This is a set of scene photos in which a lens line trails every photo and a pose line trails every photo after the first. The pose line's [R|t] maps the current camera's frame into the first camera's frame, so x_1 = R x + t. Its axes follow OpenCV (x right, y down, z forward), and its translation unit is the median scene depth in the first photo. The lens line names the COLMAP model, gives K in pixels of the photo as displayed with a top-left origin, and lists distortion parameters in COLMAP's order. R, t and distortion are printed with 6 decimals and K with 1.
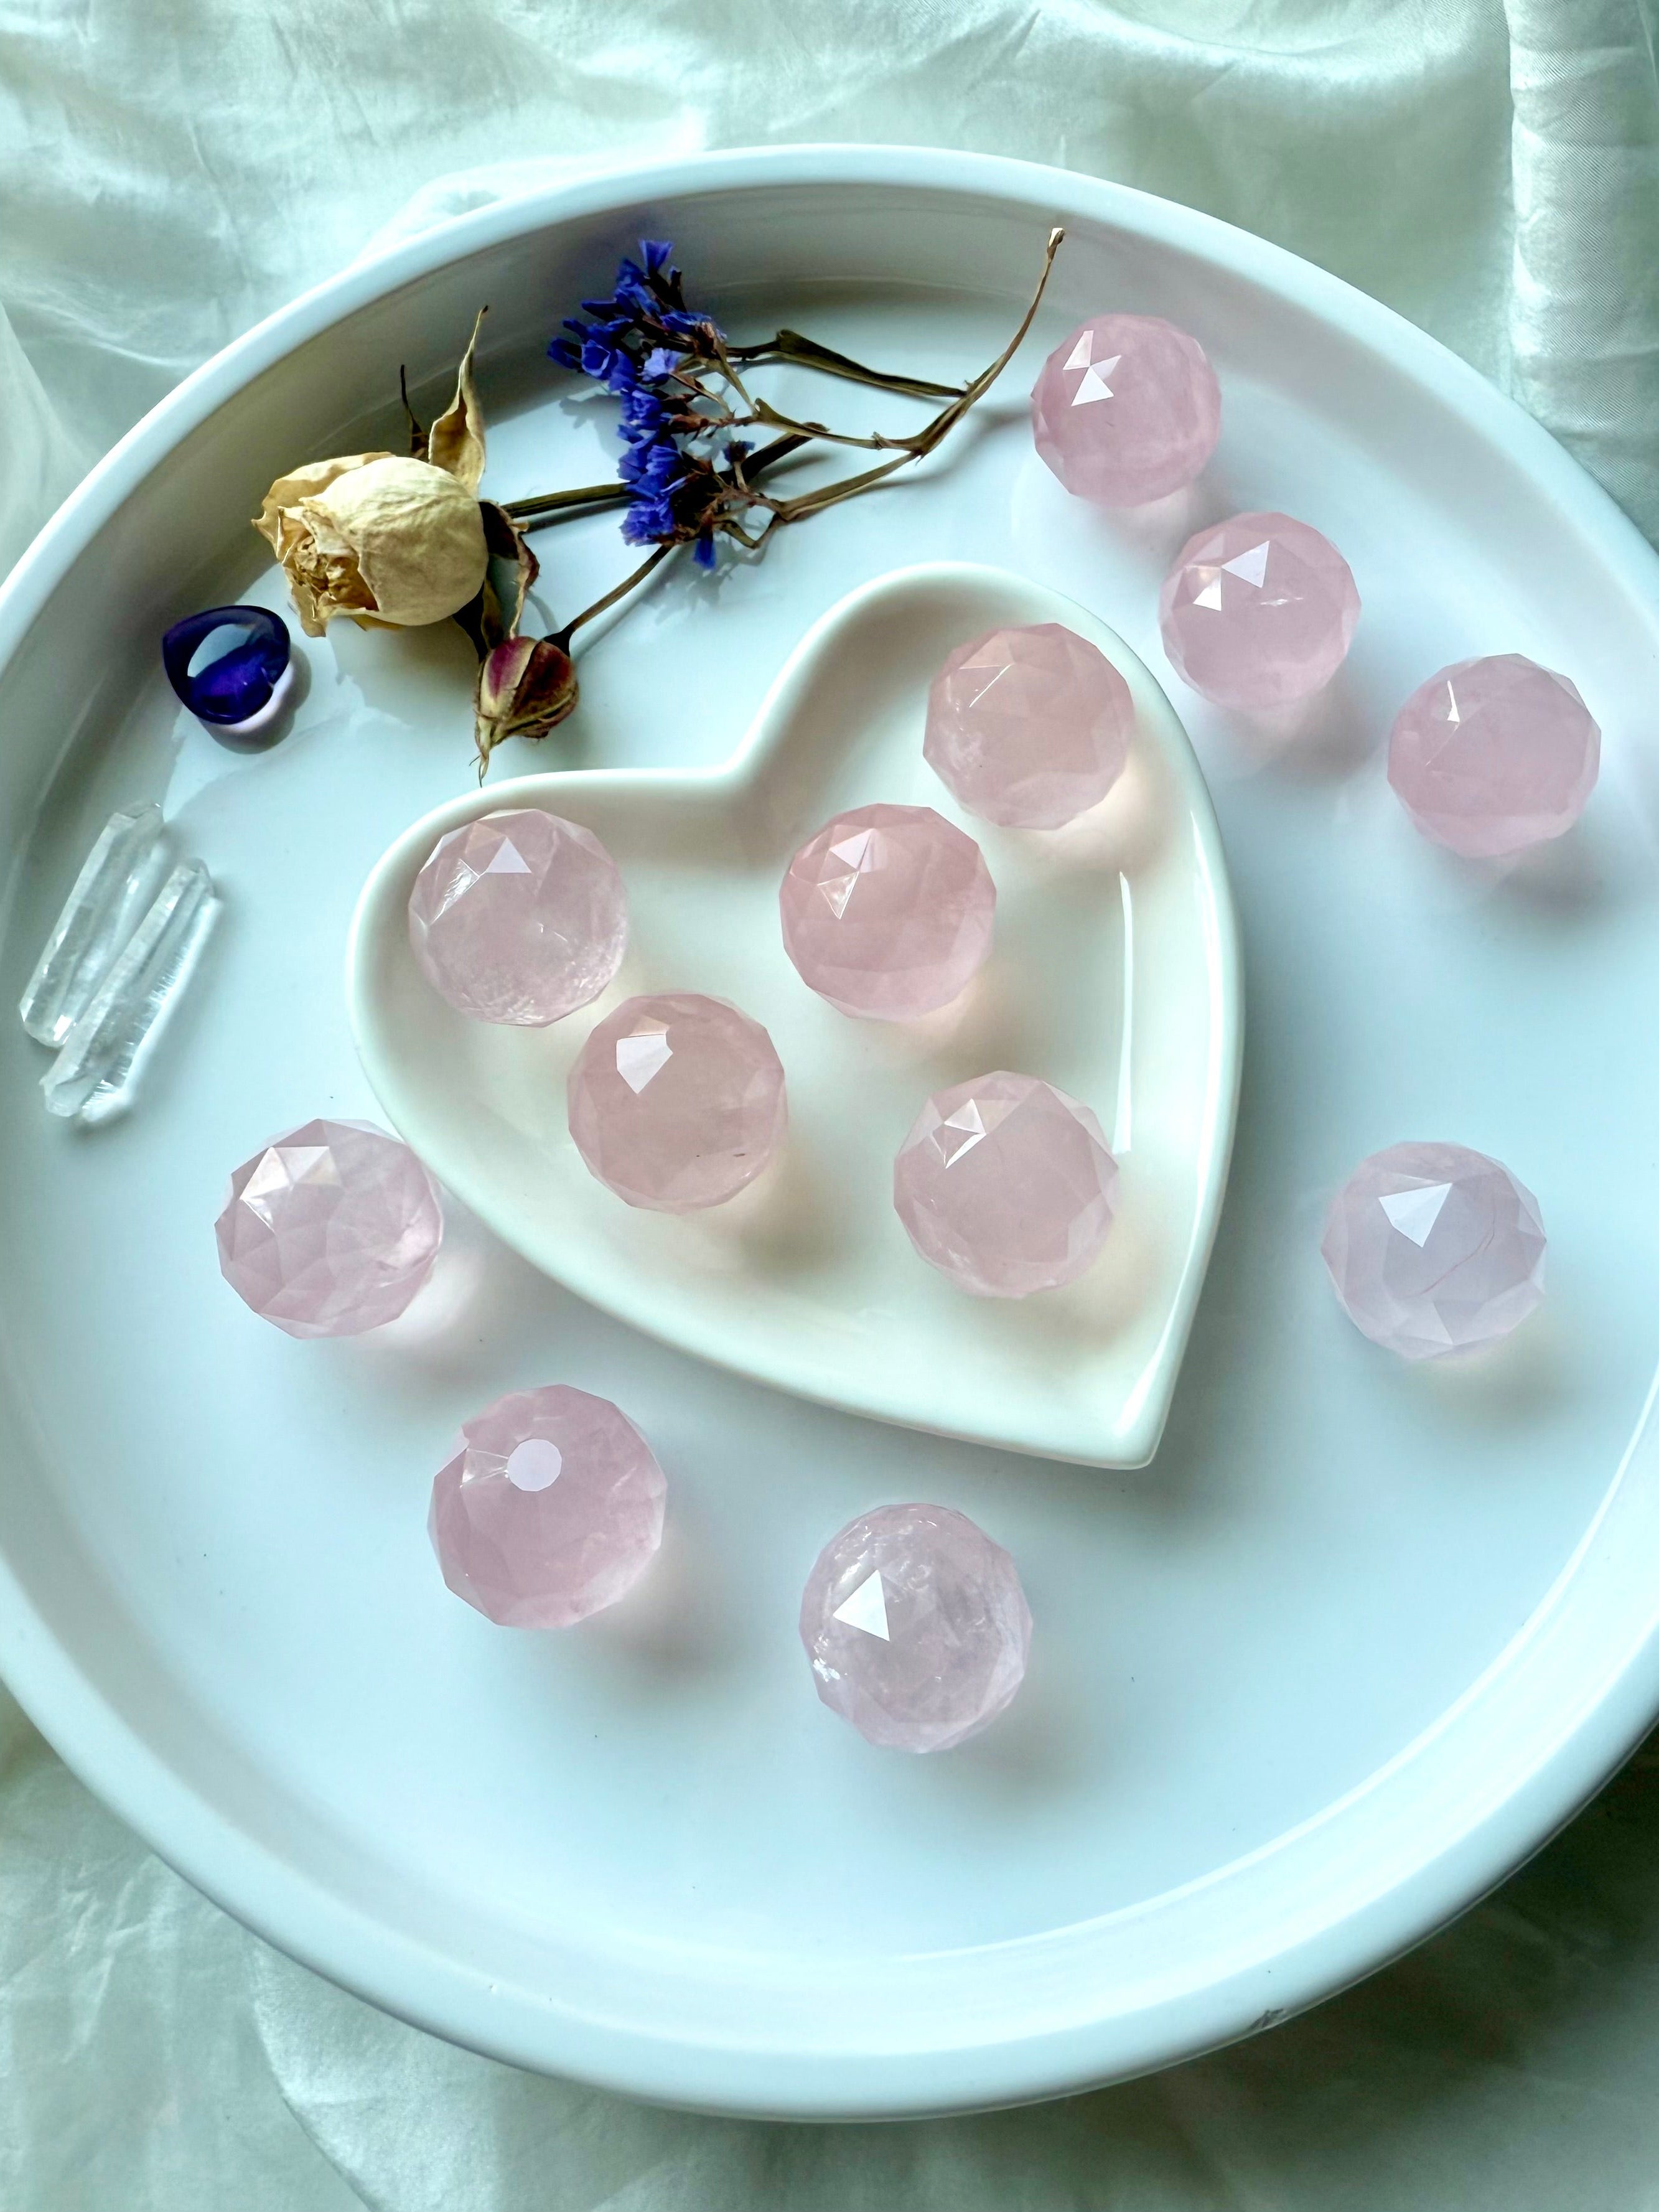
lens RADIAL K [[1871.2, 0, 829.5], [0, 1871.2, 1106.0], [0, 0, 1]] dist [-0.001556, -0.011402]
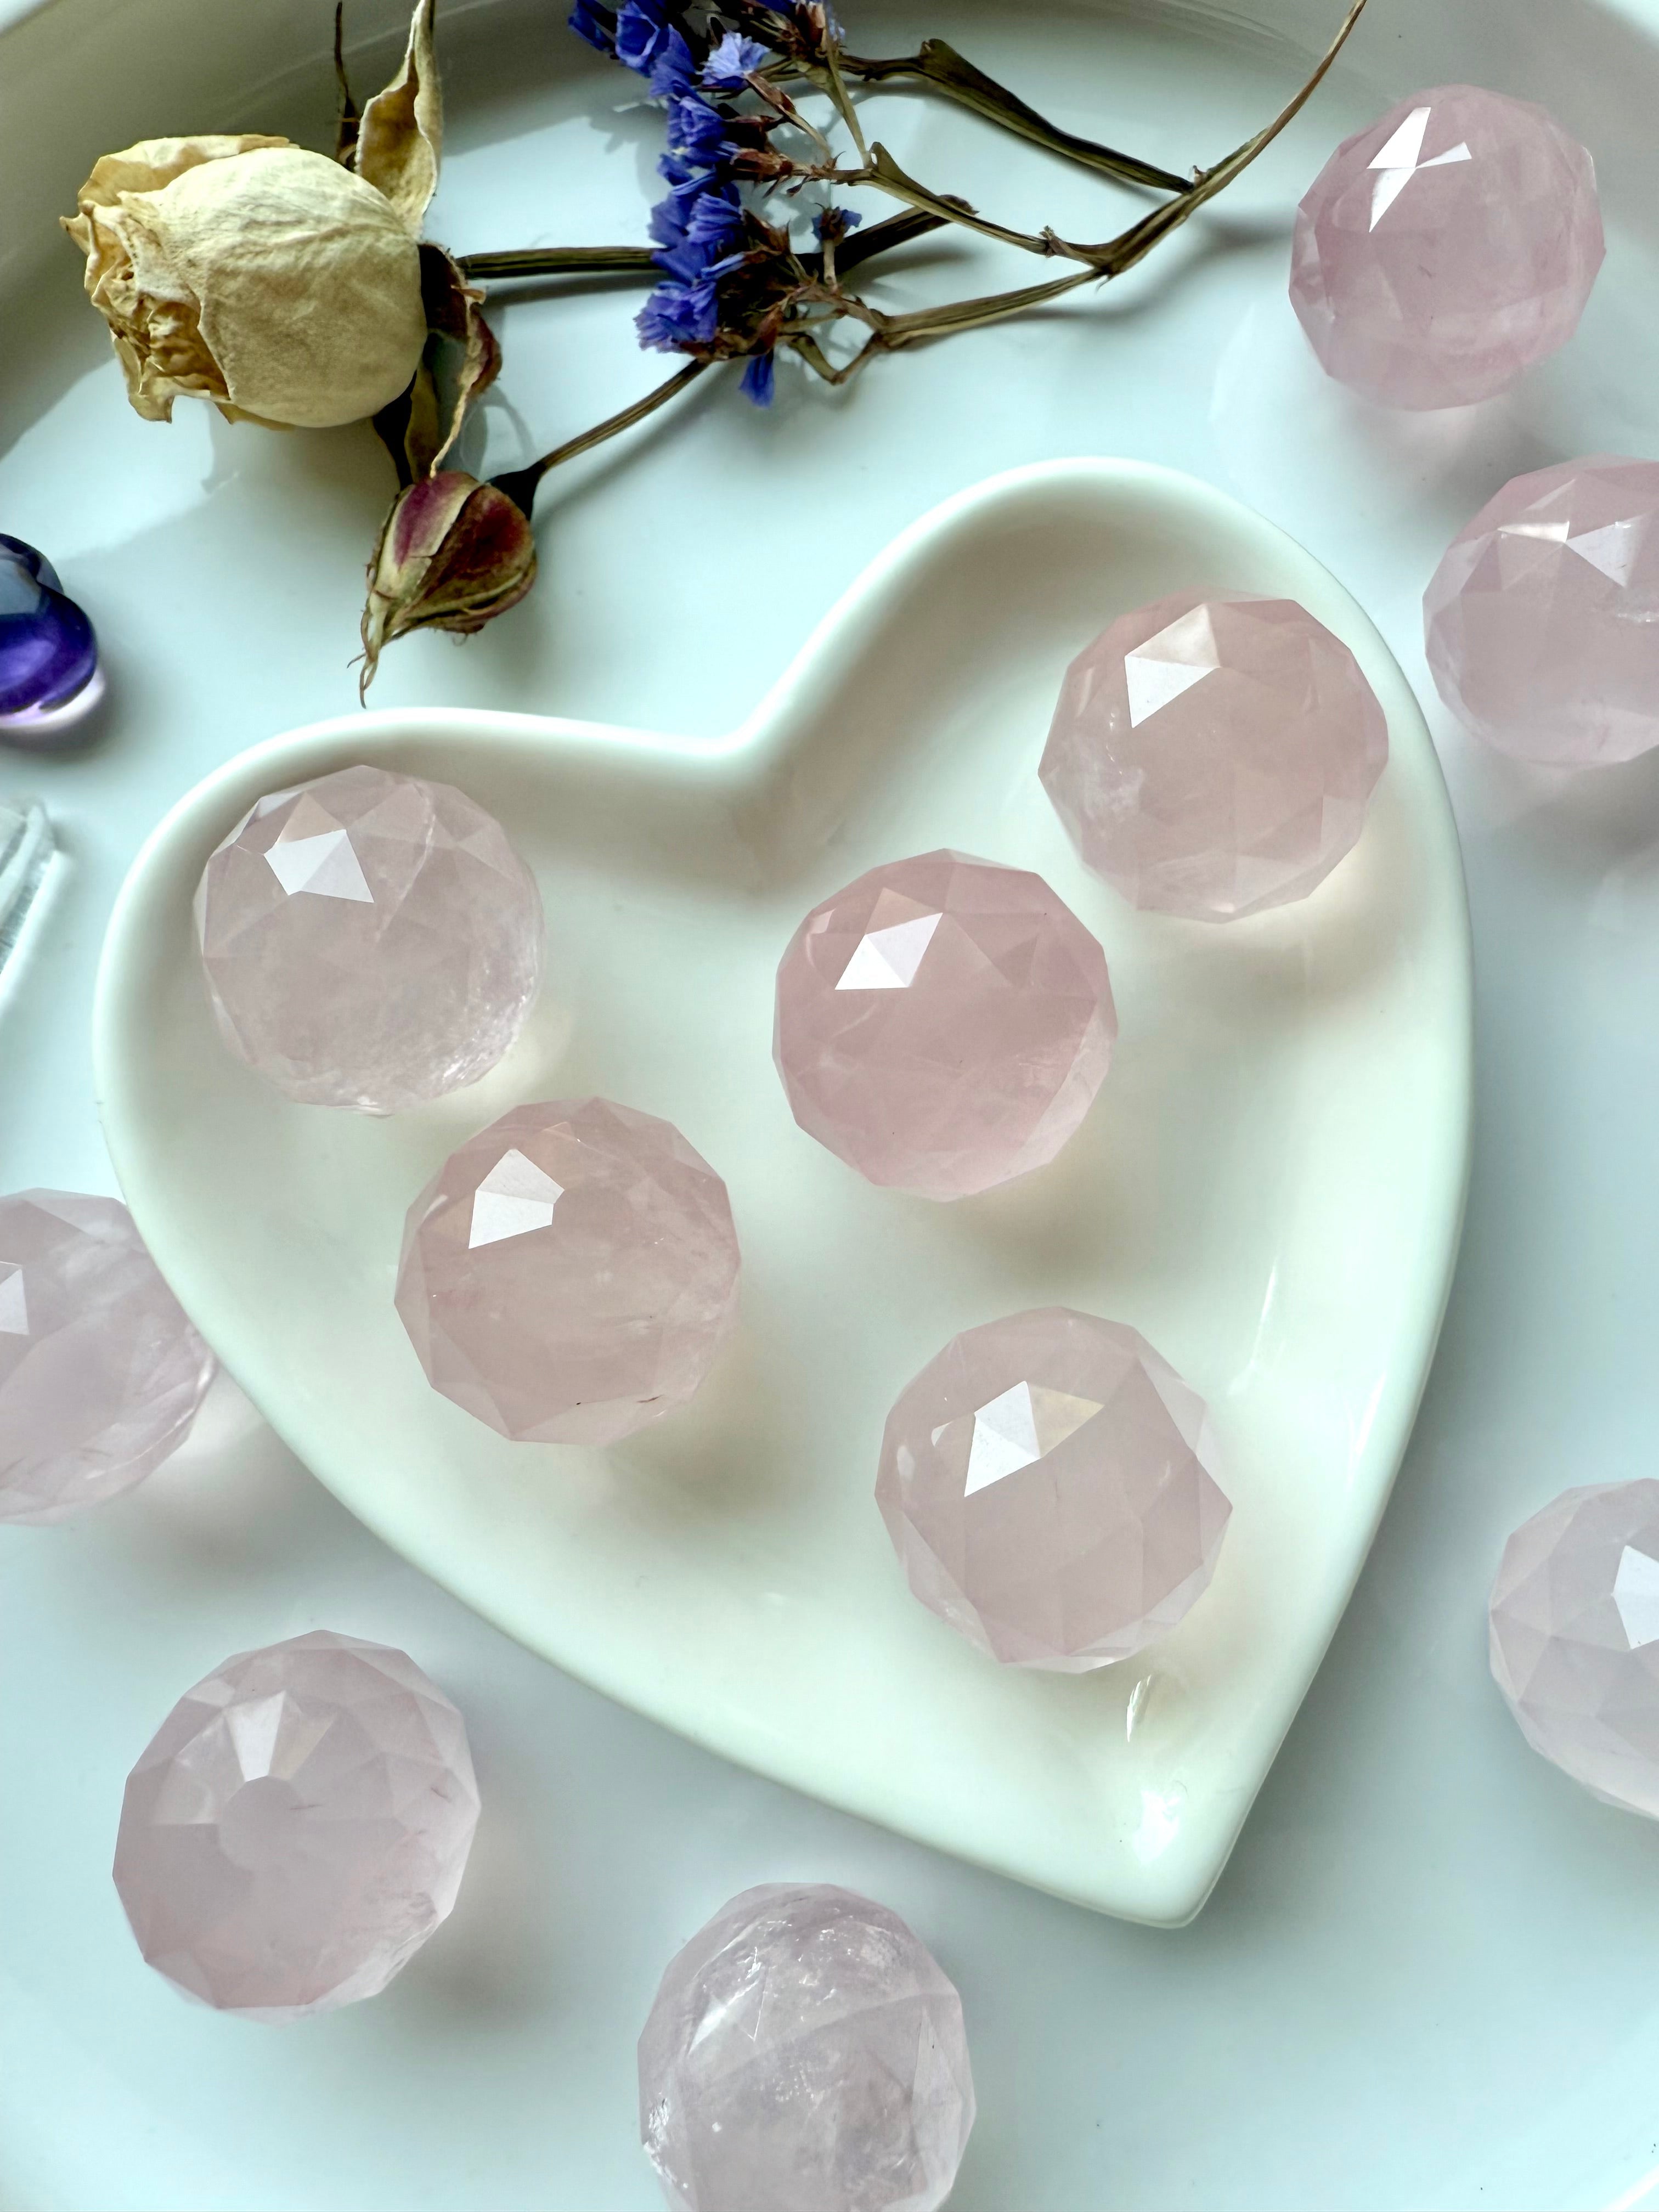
lens RADIAL K [[1610.3, 0, 829.5], [0, 1610.3, 1106.0], [0, 0, 1]] dist [-0.012246, -0.000841]
pose [[0.987511, 0.157534, 0.002323, -0.003400], [-0.155958, 0.975323, 0.156277, -0.141705], [0.022353, -0.154687, 0.987711, 0.412598]]
